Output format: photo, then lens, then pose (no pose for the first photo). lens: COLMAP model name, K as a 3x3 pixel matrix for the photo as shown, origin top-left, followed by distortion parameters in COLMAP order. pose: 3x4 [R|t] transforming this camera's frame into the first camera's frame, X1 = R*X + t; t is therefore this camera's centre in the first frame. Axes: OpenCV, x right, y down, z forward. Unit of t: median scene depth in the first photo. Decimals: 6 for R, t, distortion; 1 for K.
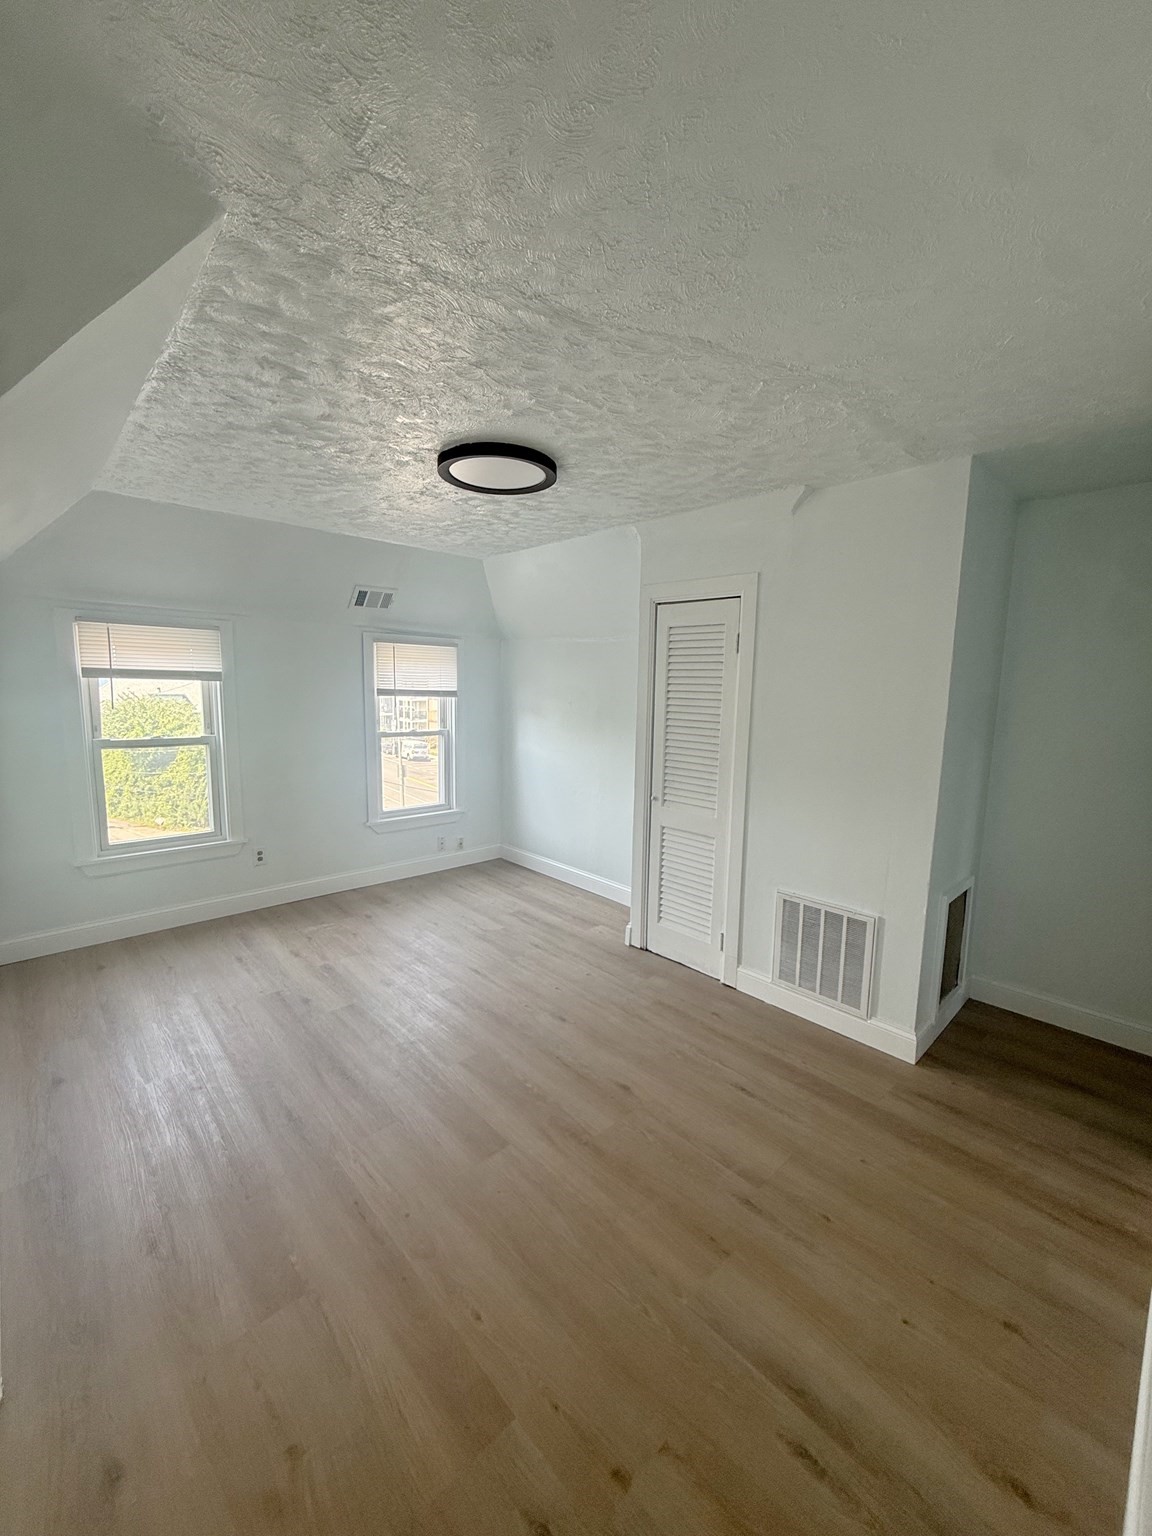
lens RADIAL K [[614.9, 0, 577.8], [0, 614.9, 769.1], [0, 0, 1]] dist [0.000375, 0.000278]
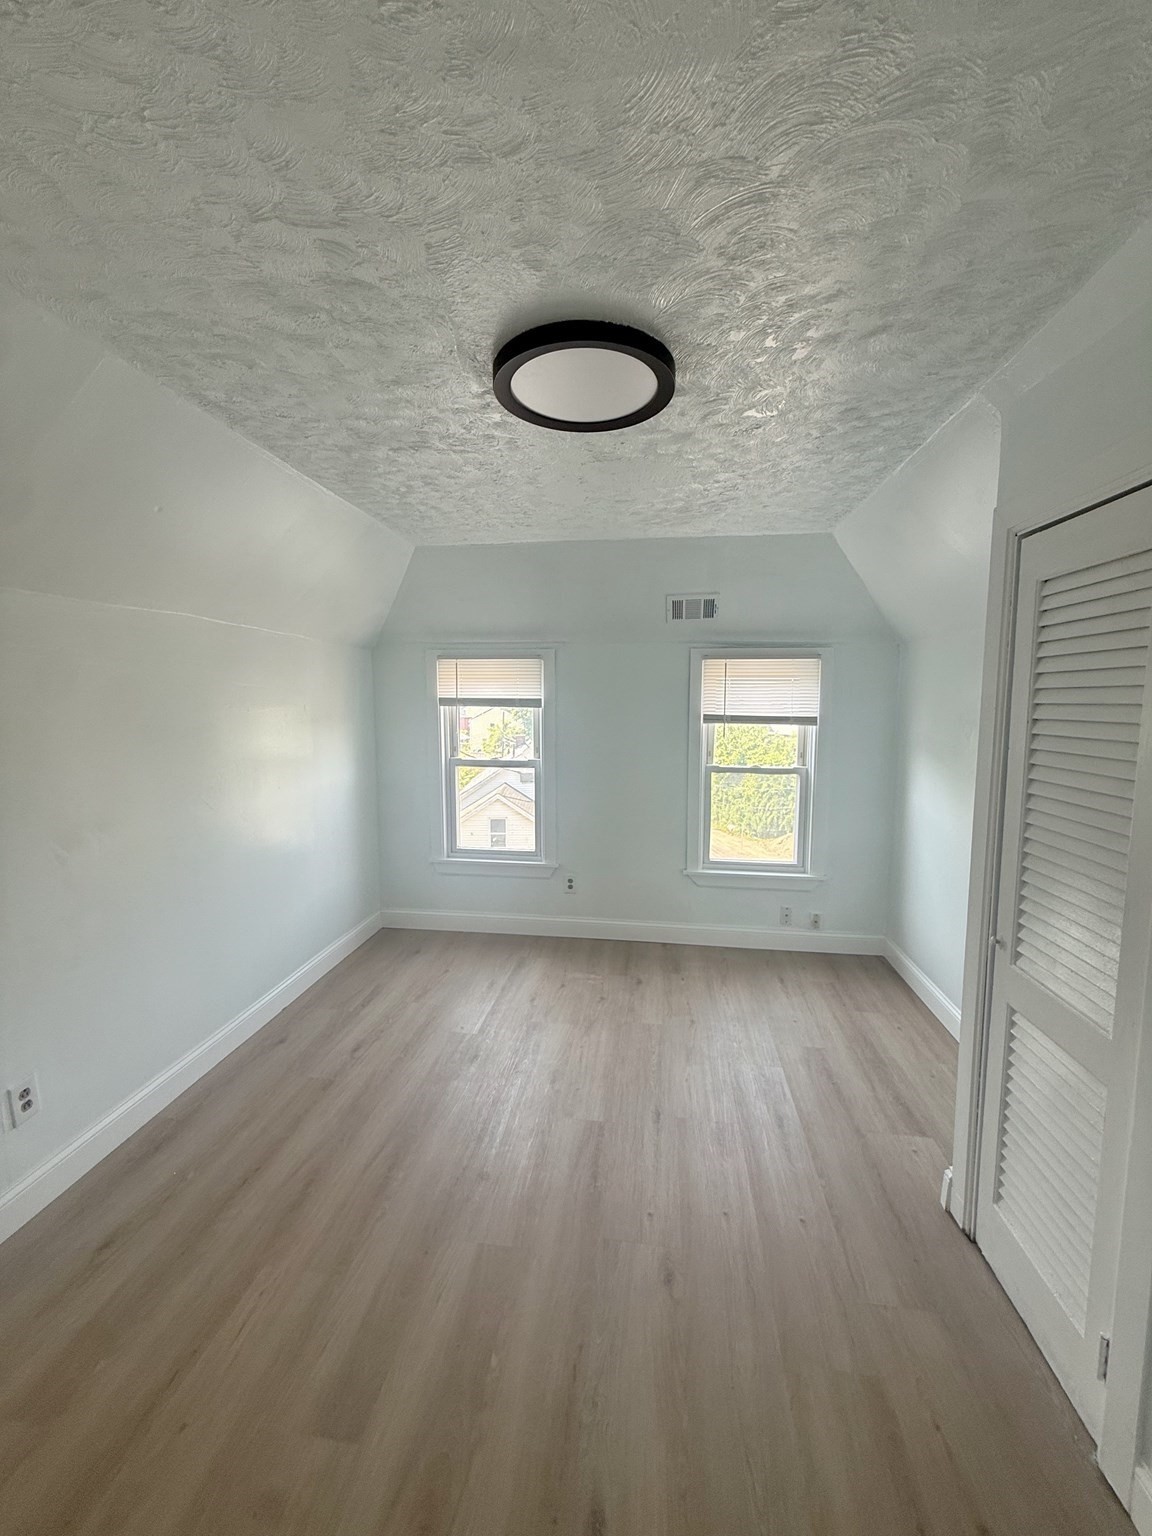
lens RADIAL K [[614.9, 0, 575.8], [0, 614.9, 766.1], [0, 0, 1]] dist [0.000375, 0.000278]
pose [[0.630348, 0.063489, -0.773712, 0.222927], [-0.096982, 0.995283, 0.002659, -0.046715], [0.770231, 0.073360, 0.633532, 0.344125]]
